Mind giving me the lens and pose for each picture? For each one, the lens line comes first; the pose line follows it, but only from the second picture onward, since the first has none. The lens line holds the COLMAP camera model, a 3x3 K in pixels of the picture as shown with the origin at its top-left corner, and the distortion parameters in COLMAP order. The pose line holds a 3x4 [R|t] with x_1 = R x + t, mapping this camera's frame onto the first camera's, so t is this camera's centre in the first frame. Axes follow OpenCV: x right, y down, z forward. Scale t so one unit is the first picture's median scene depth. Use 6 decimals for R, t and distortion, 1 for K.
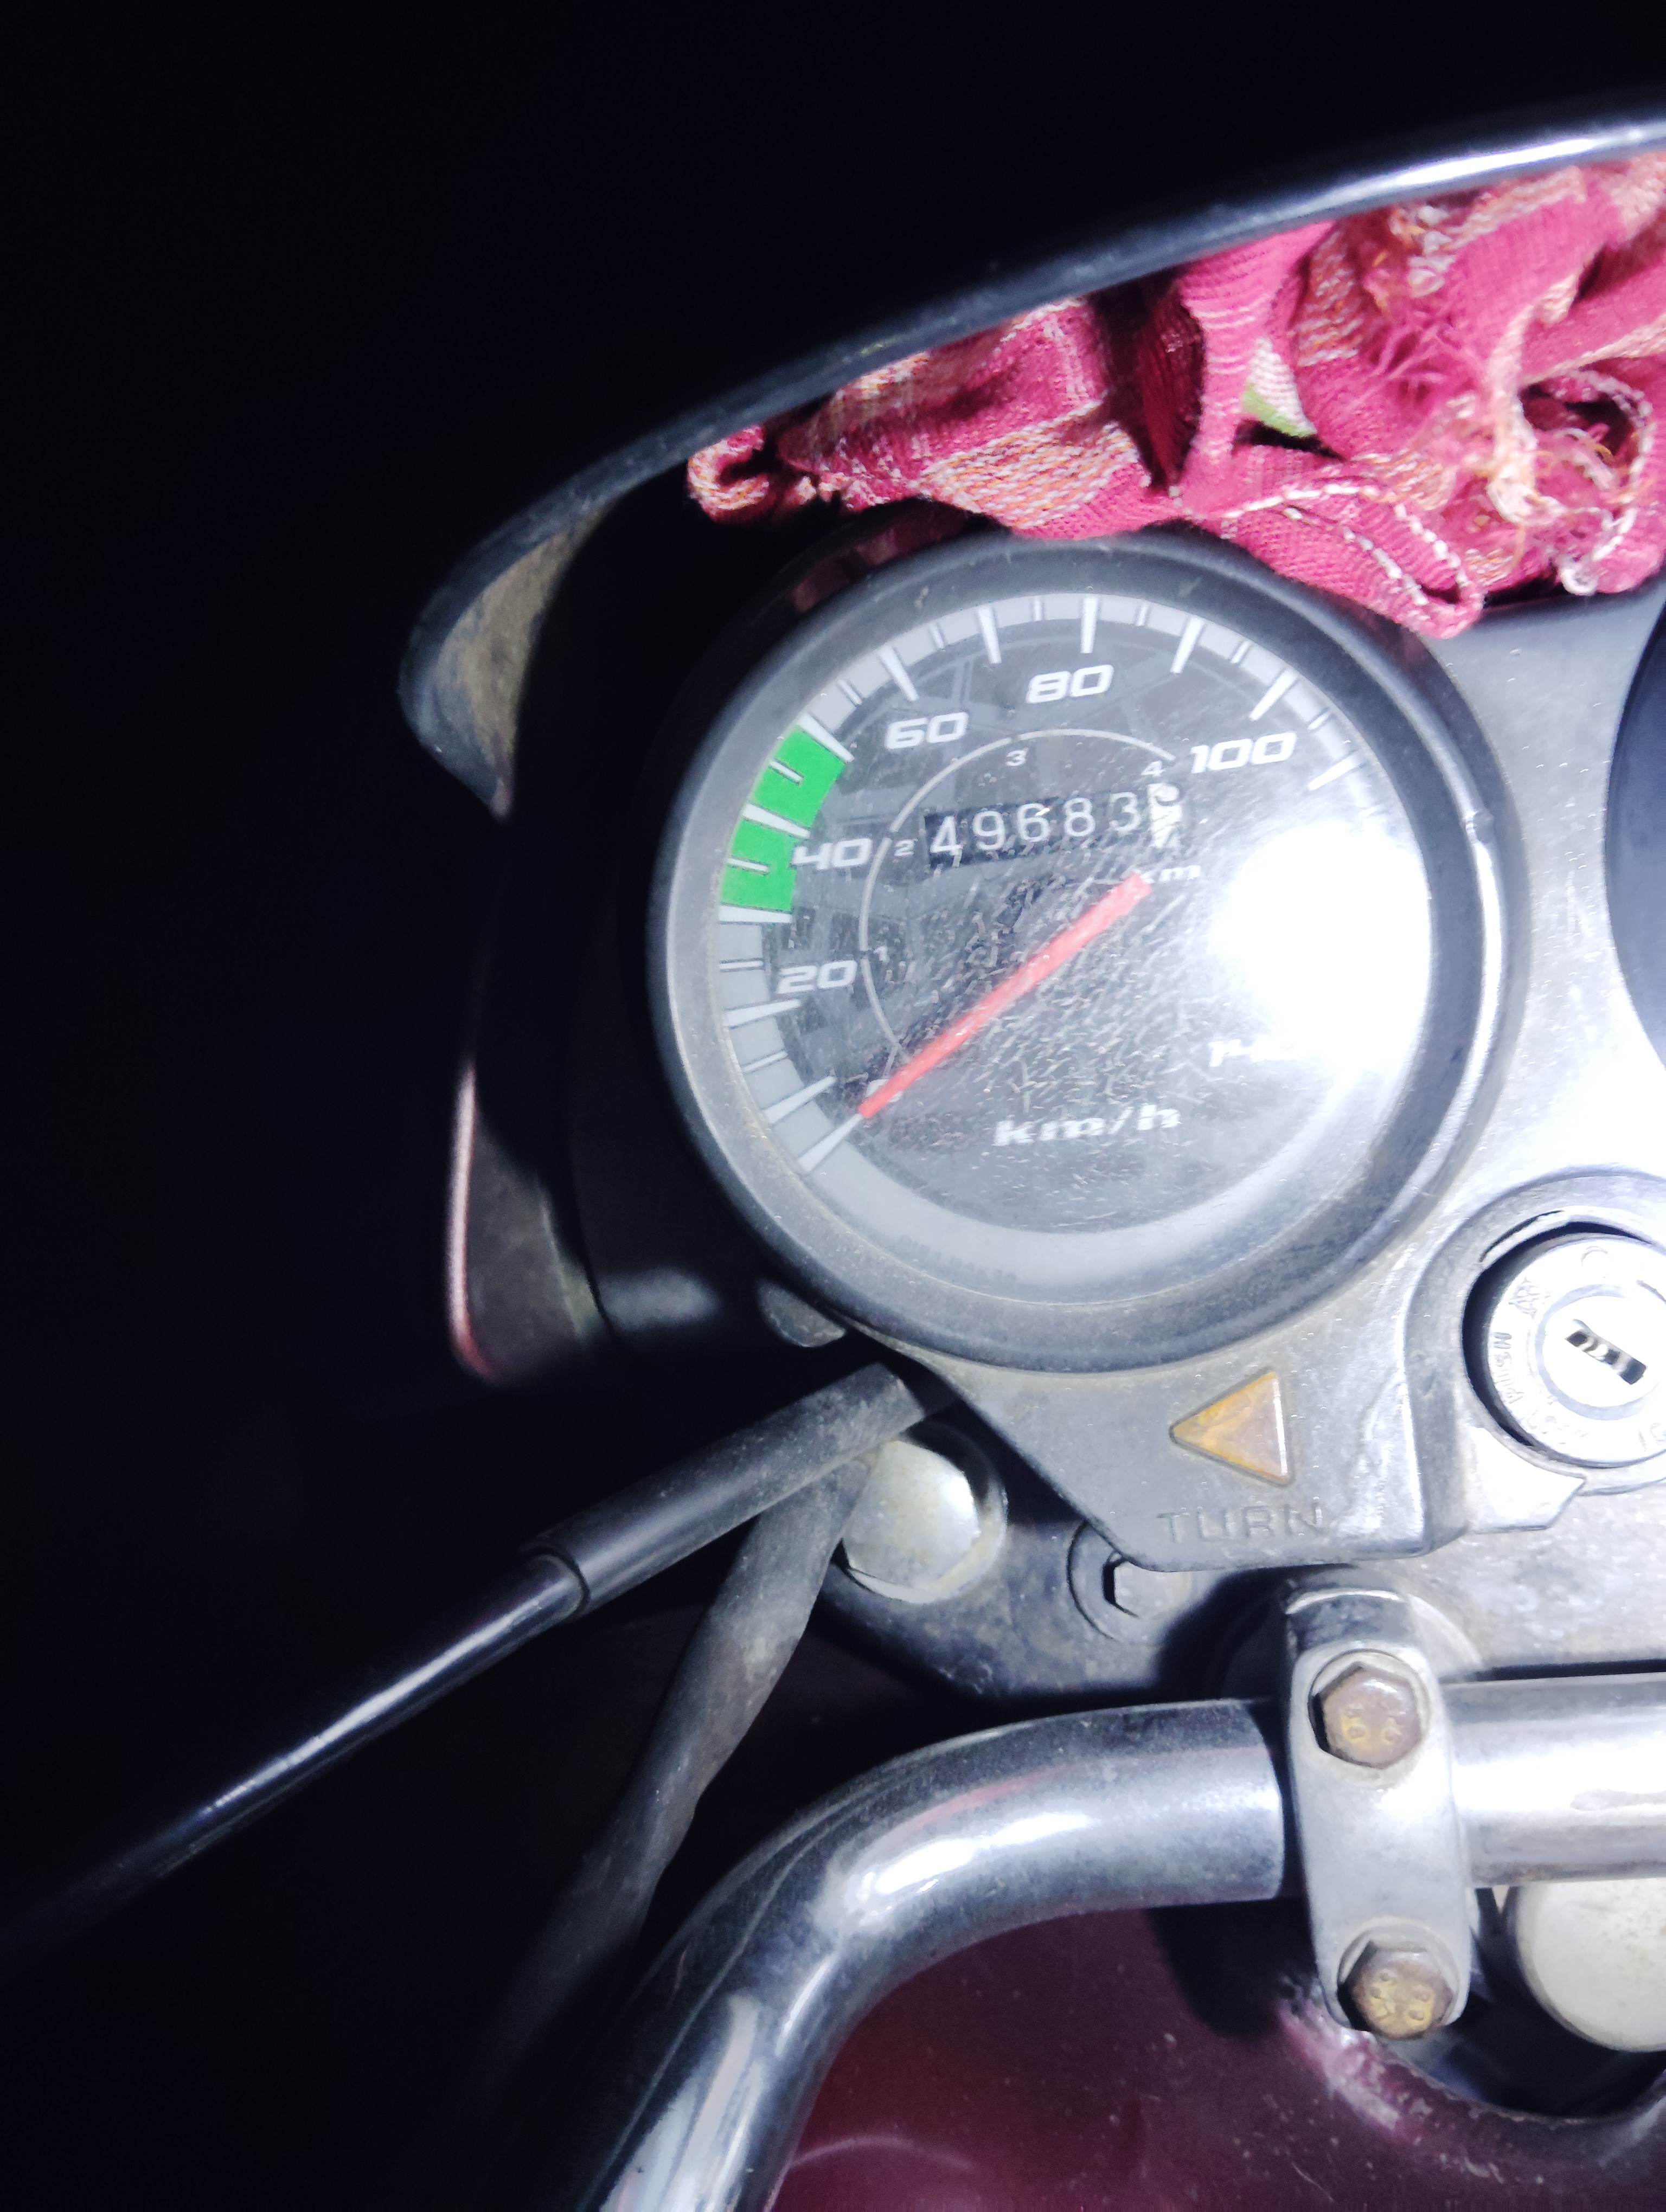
lens RADIAL K [[1903.1, 0, 847.0], [0, 1903.1, 1118.1], [0, 0, 1]] dist [0.063319, -0.188022]
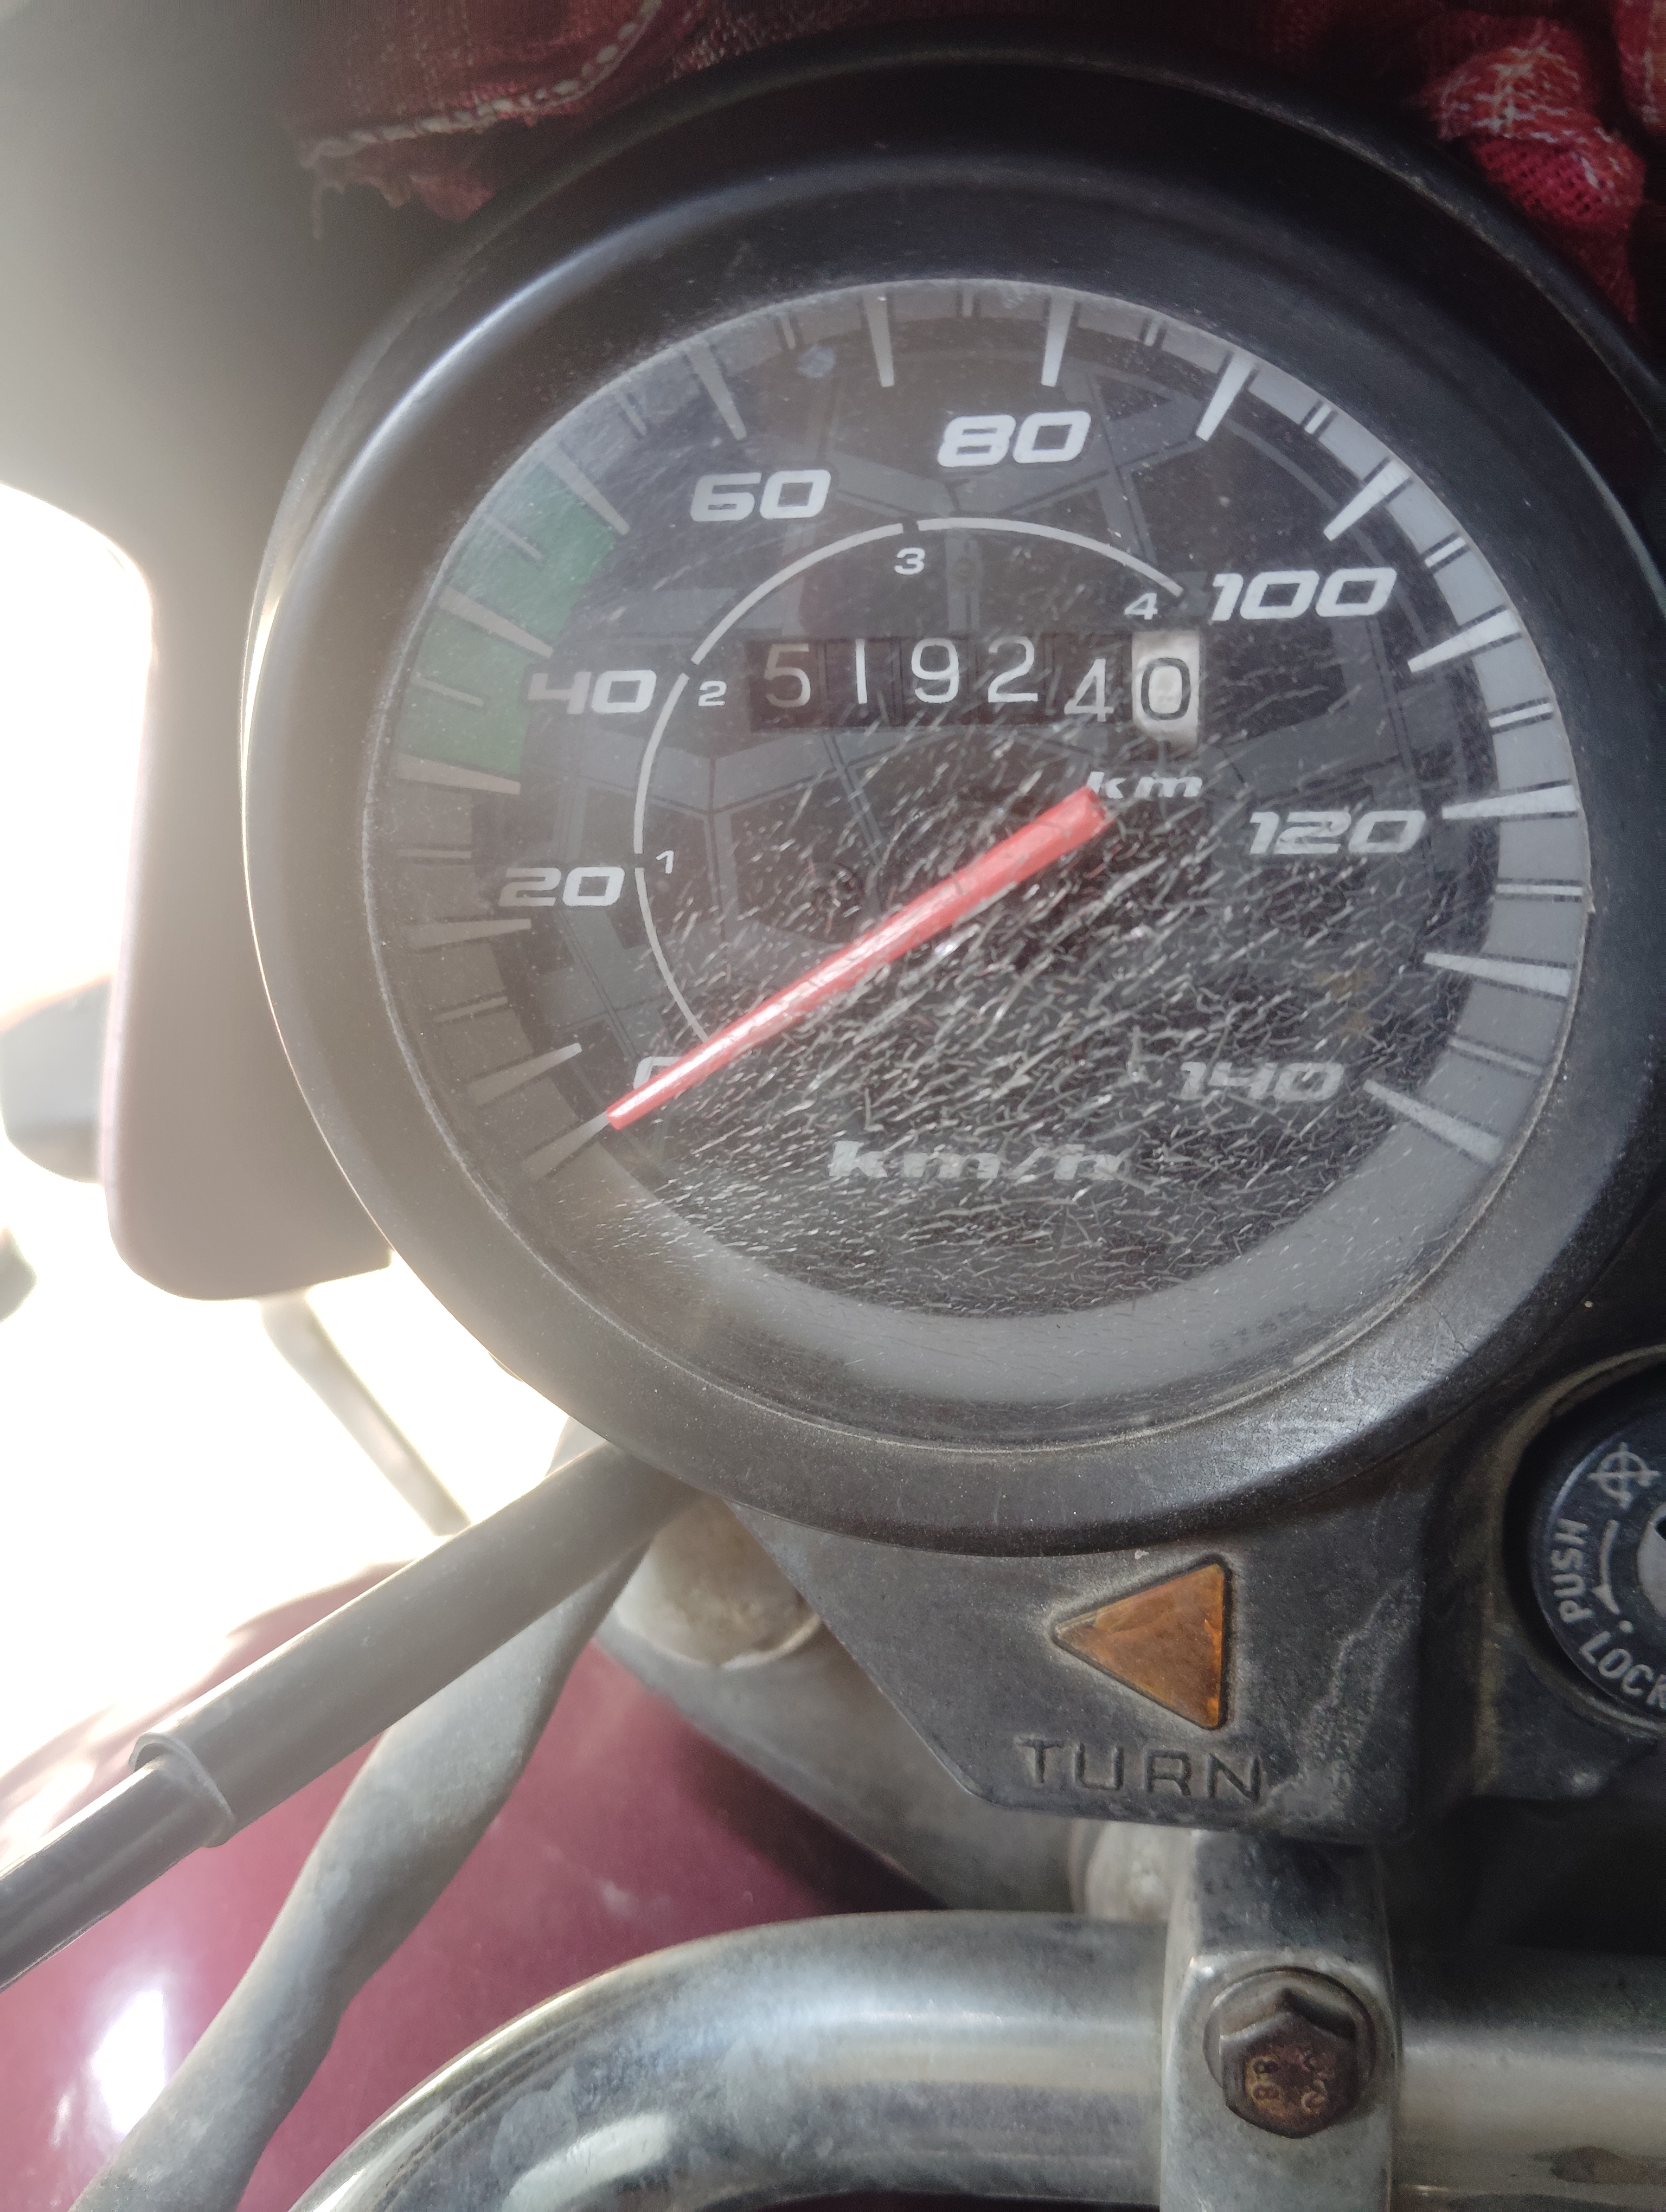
lens RADIAL K [[1903.1, 0, 840.2], [0, 1903.1, 1109.4], [0, 0, 1]] dist [0.063319, -0.188022]
pose [[0.995790, 0.091222, 0.008981, 0.077913], [-0.091217, 0.976524, 0.195142, -0.138090], [0.009031, -0.195140, 0.980734, 0.403178]]
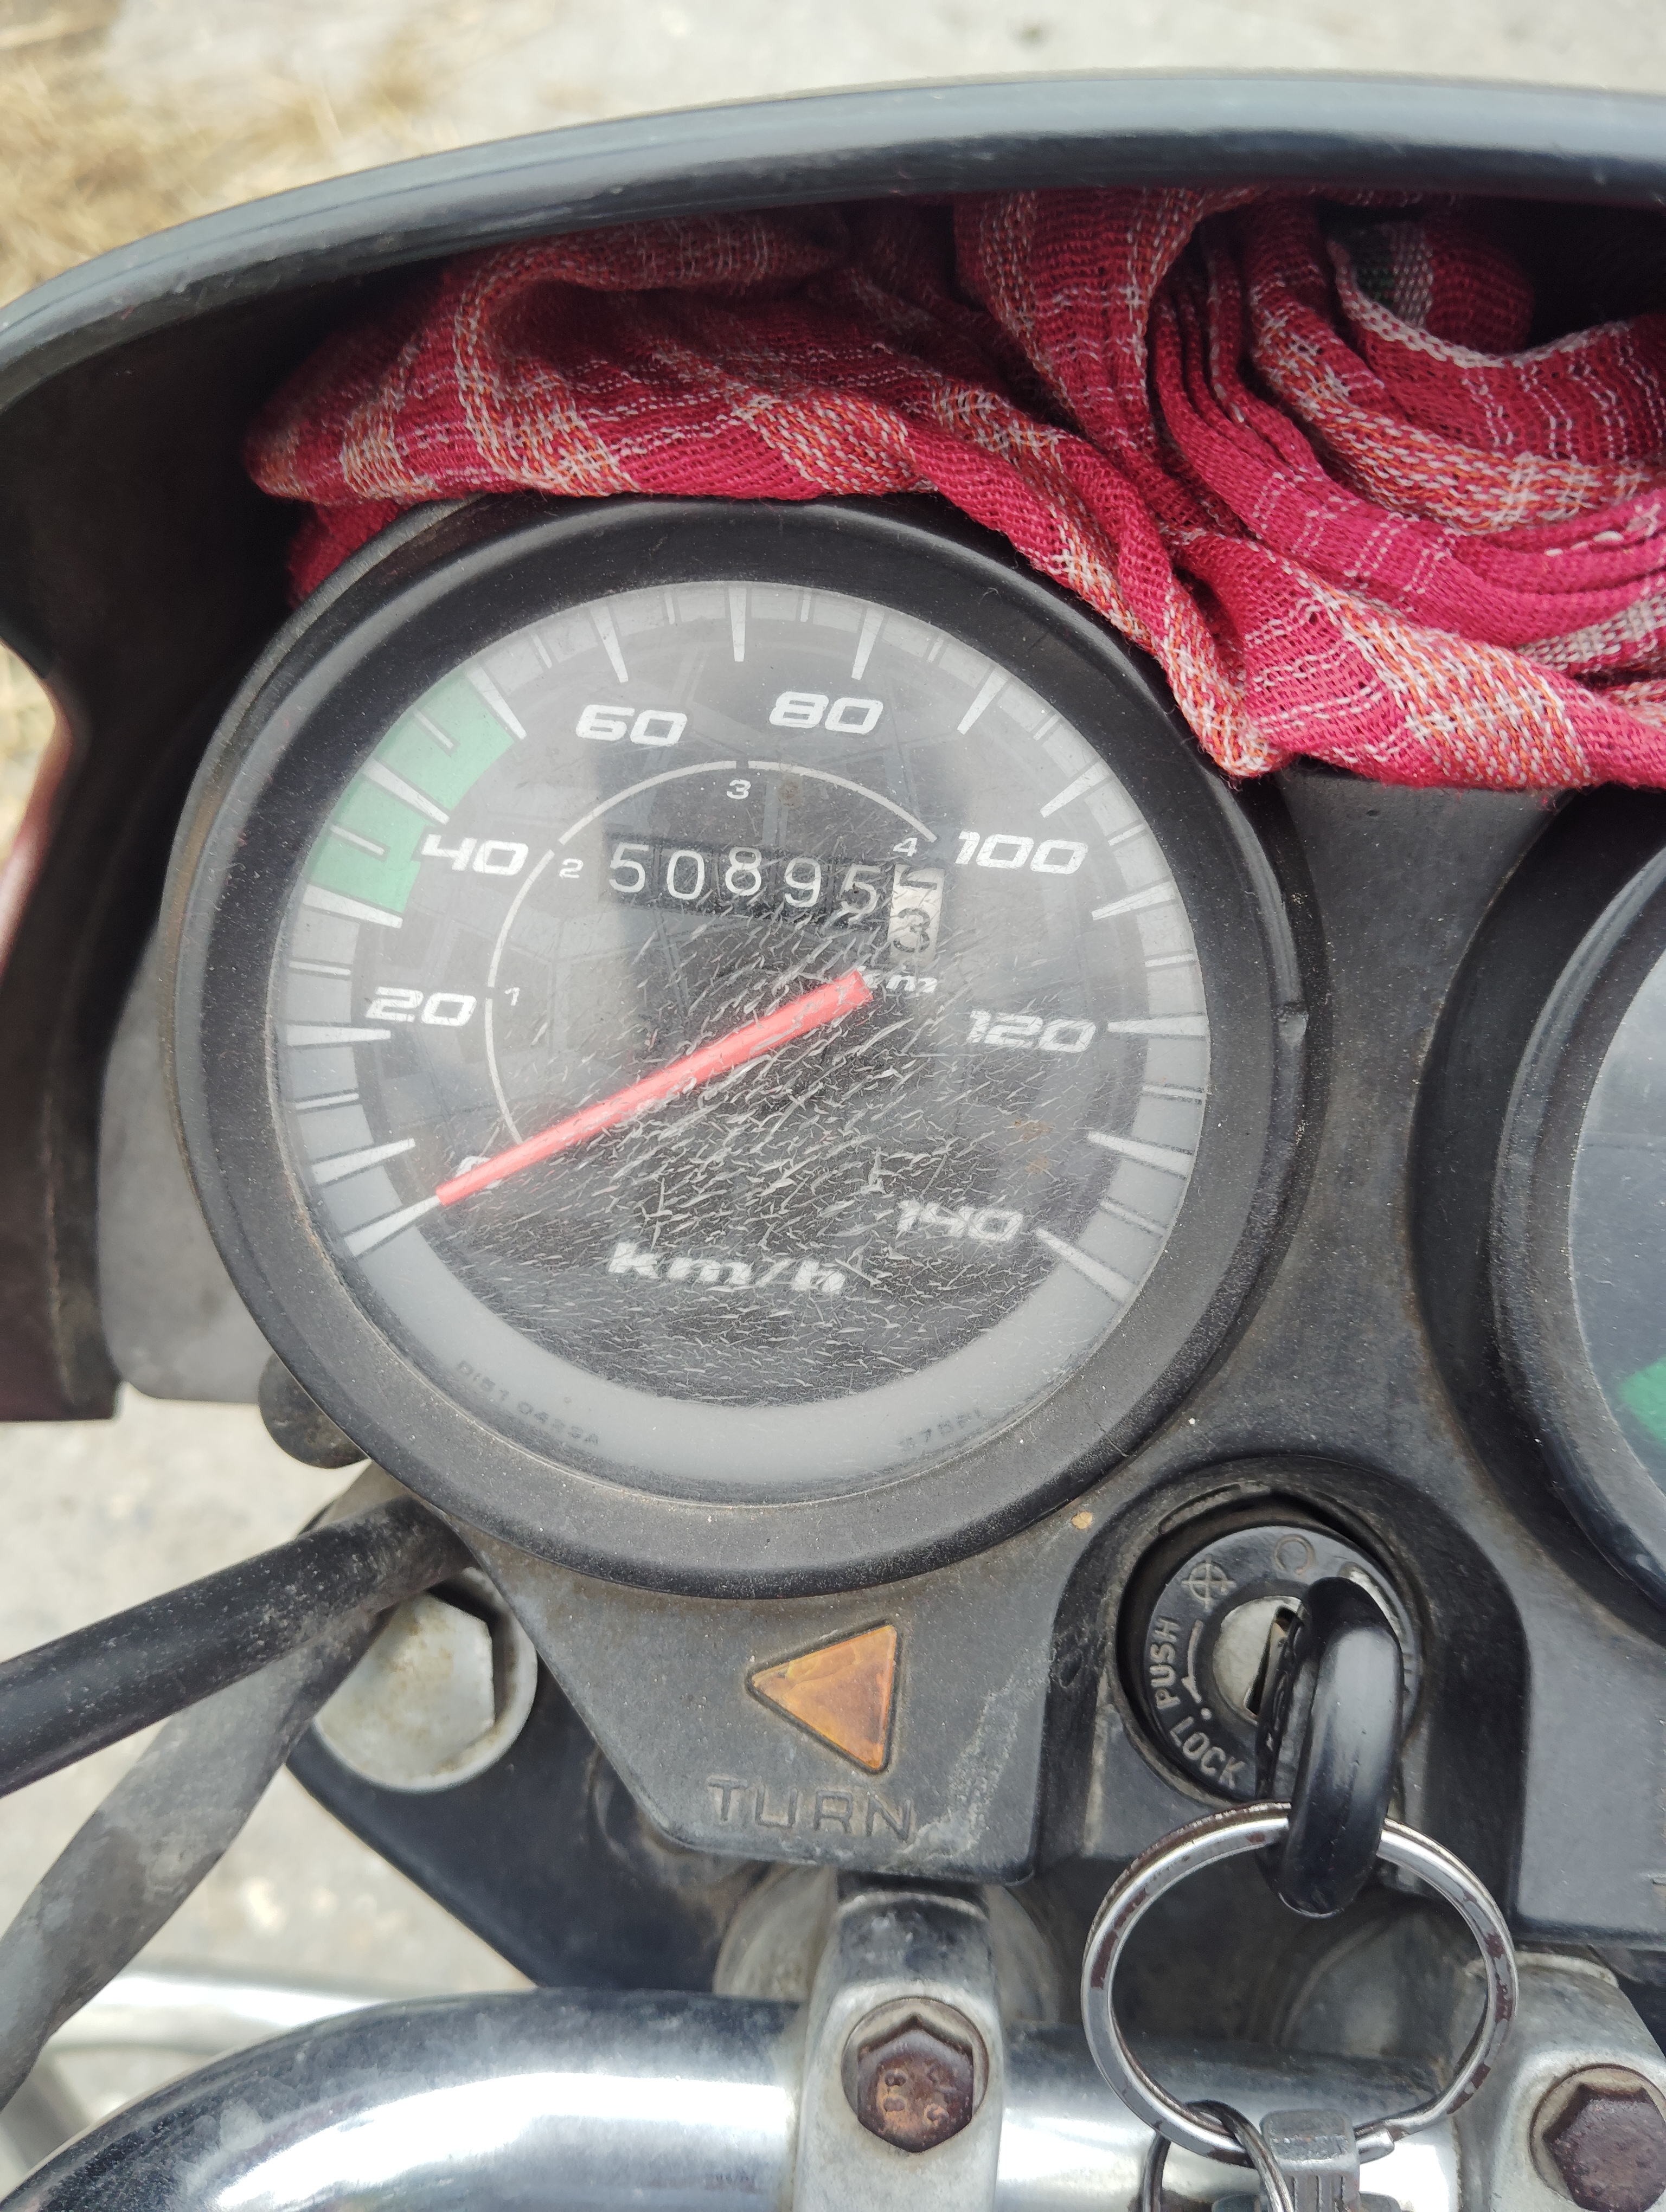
lens RADIAL K [[1903.1, 0, 842.3], [0, 1903.1, 1110.1], [0, 0, 1]] dist [0.063319, -0.188022]
pose [[0.963084, 0.211892, 0.166048, 0.029084], [-0.211147, 0.977199, -0.022331, -0.054835], [-0.166994, -0.013554, 0.985865, 0.237828]]
